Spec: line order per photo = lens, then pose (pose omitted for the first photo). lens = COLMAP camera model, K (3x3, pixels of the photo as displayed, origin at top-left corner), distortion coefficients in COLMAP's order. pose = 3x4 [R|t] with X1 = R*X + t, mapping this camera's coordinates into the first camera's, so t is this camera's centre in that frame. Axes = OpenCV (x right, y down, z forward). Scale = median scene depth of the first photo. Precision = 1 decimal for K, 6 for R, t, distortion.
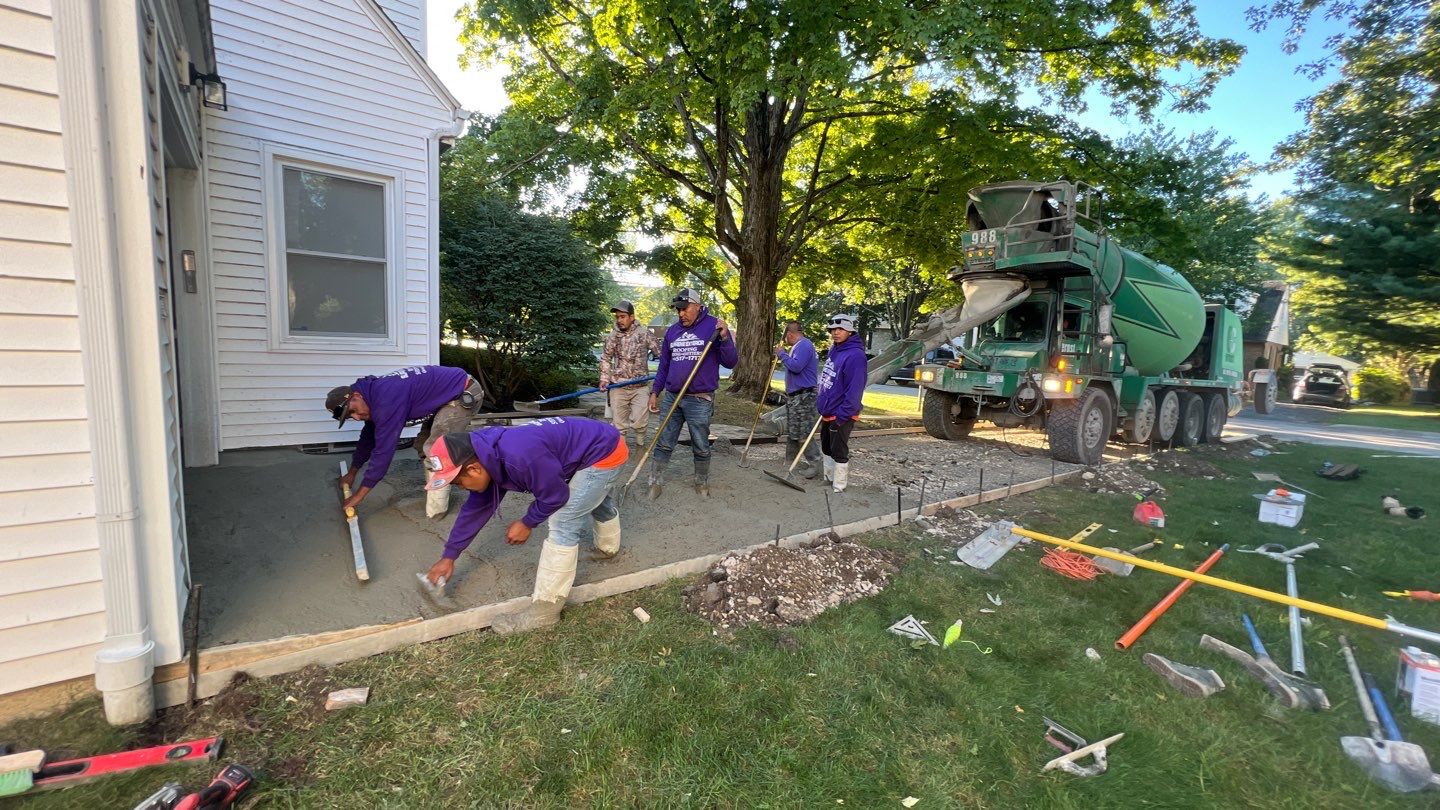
lens RADIAL K [[570.4, 0, 718.5], [0, 570.4, 409.1], [0, 0, 1]] dist [-0.005176, 0.001202]
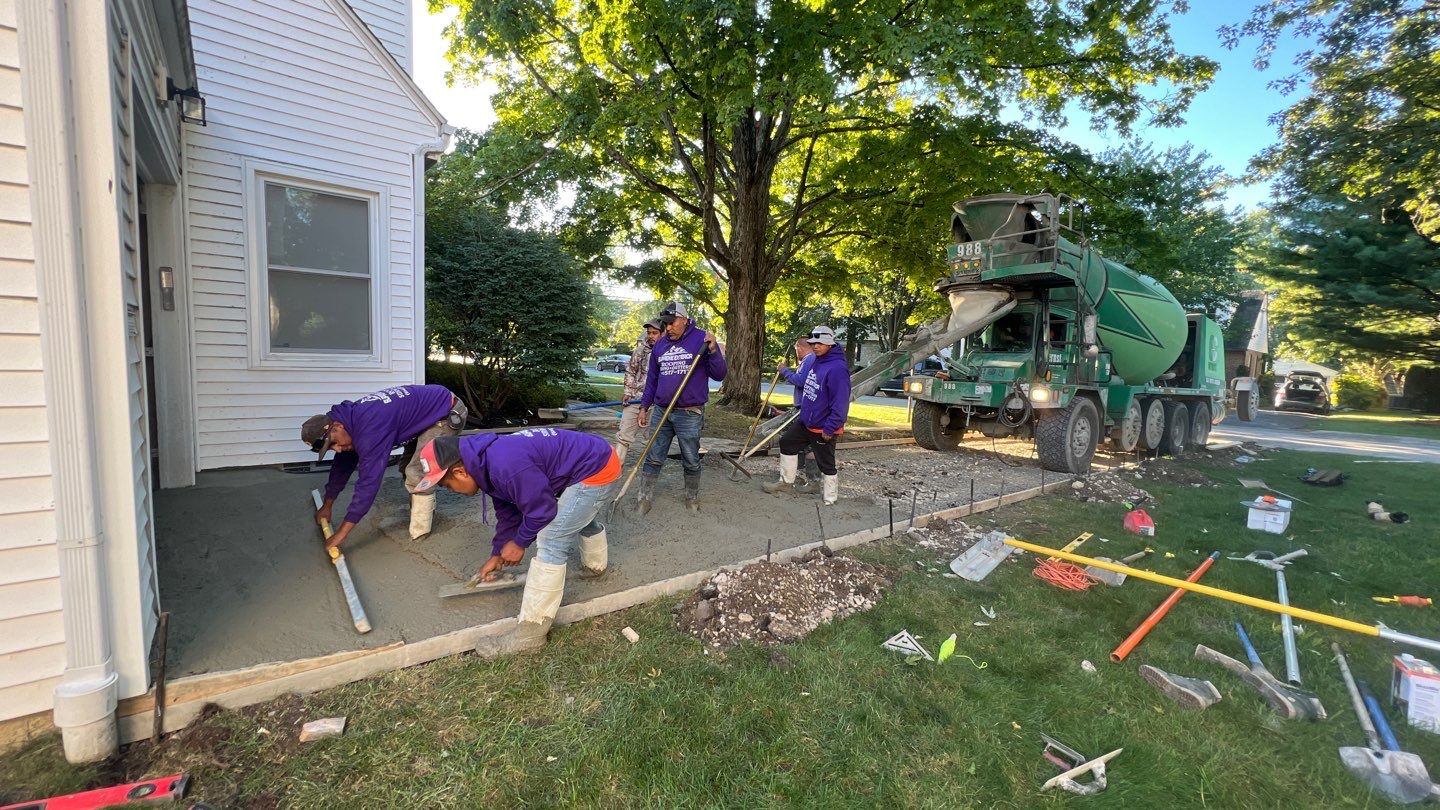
lens RADIAL K [[570.4, 0, 718.4], [0, 570.4, 409.4], [0, 0, 1]] dist [-0.005176, 0.001202]
pose [[0.999804, -0.010703, 0.016674, 0.001880], [0.011074, 0.999689, -0.022341, -0.000760], [-0.016430, 0.022521, 0.999611, 0.007037]]
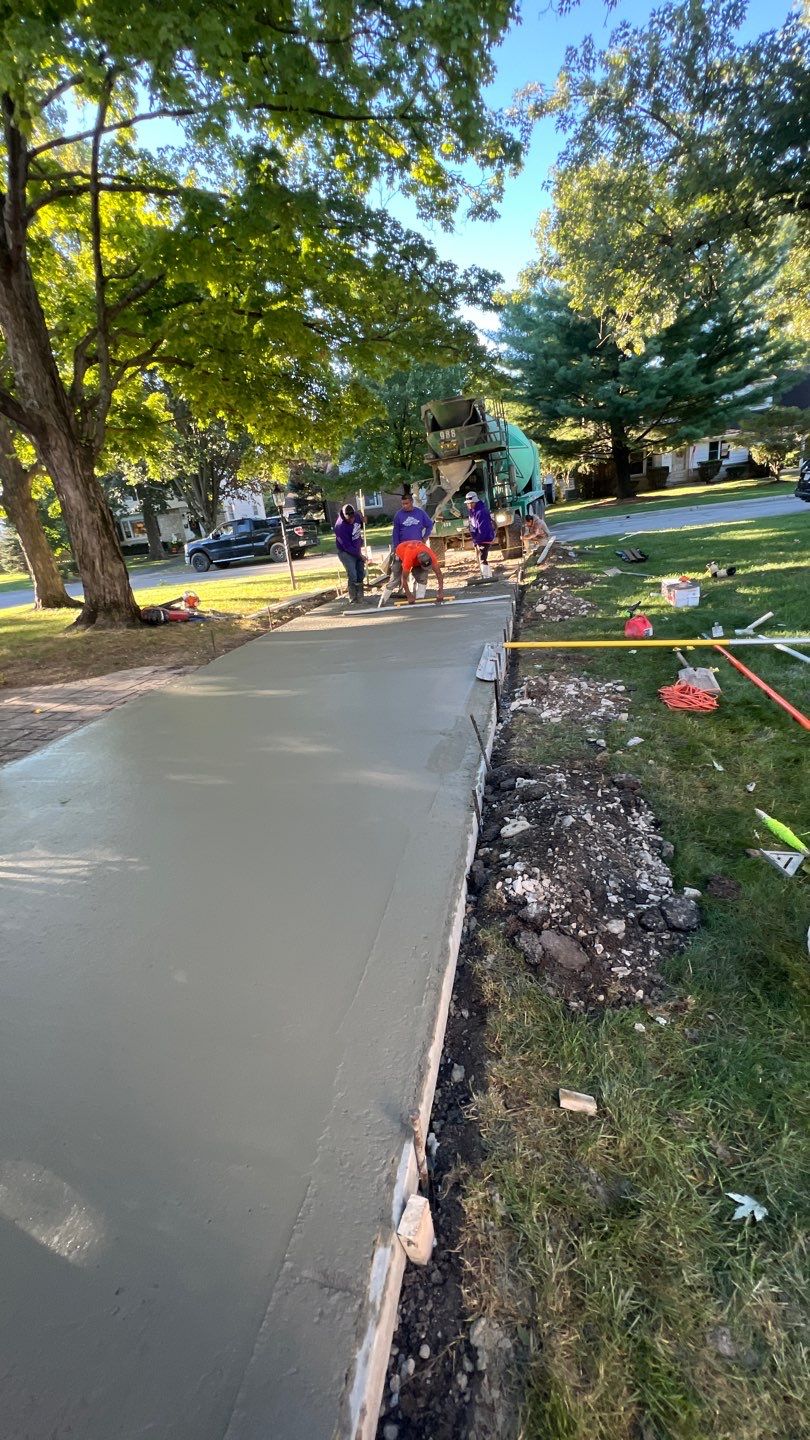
lens RADIAL K [[570.4, 0, 393.2], [0, 570.4, 718.5], [0, 0, 1]] dist [-0.005176, 0.001202]
pose [[0.771168, -0.357671, 0.526661, -0.225066], [0.237098, 0.929105, 0.283810, -0.070829], [-0.590834, -0.093995, 0.801299, 0.416537]]
